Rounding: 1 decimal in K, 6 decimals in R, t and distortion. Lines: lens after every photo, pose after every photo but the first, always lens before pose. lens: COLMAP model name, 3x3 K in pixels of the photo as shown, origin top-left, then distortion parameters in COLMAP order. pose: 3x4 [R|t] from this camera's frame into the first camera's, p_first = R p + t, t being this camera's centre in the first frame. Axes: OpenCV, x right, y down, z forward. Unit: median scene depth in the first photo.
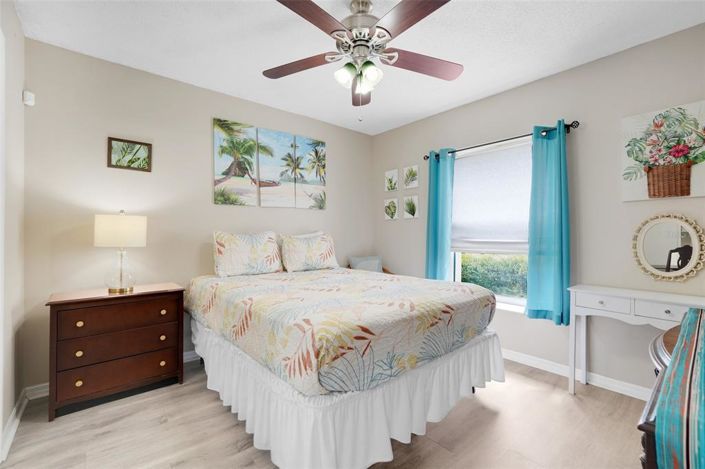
lens RADIAL K [[308.8, 0, 351.6], [0, 308.8, 231.9], [0, 0, 1]] dist [-0.002228, 0.000879]
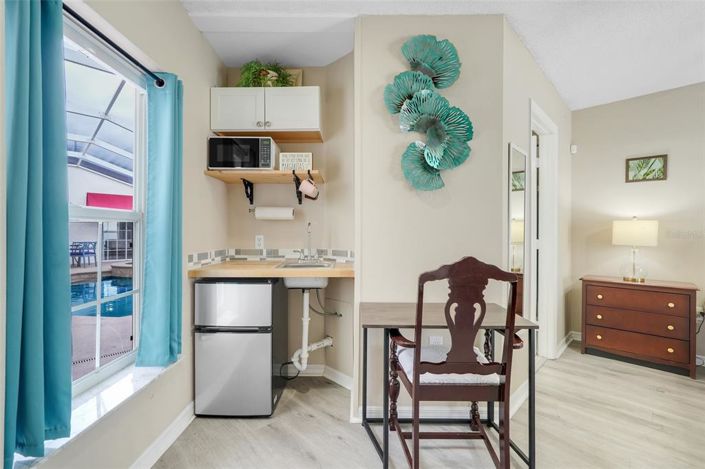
lens RADIAL K [[308.8, 0, 351.6], [0, 308.8, 231.9], [0, 0, 1]] dist [-0.002228, 0.000879]
pose [[0.090304, -0.000878, -0.995914, 0.403139], [-0.001484, 0.999998, -0.001016, -0.003889], [0.995913, 0.001570, 0.090303, -0.261438]]
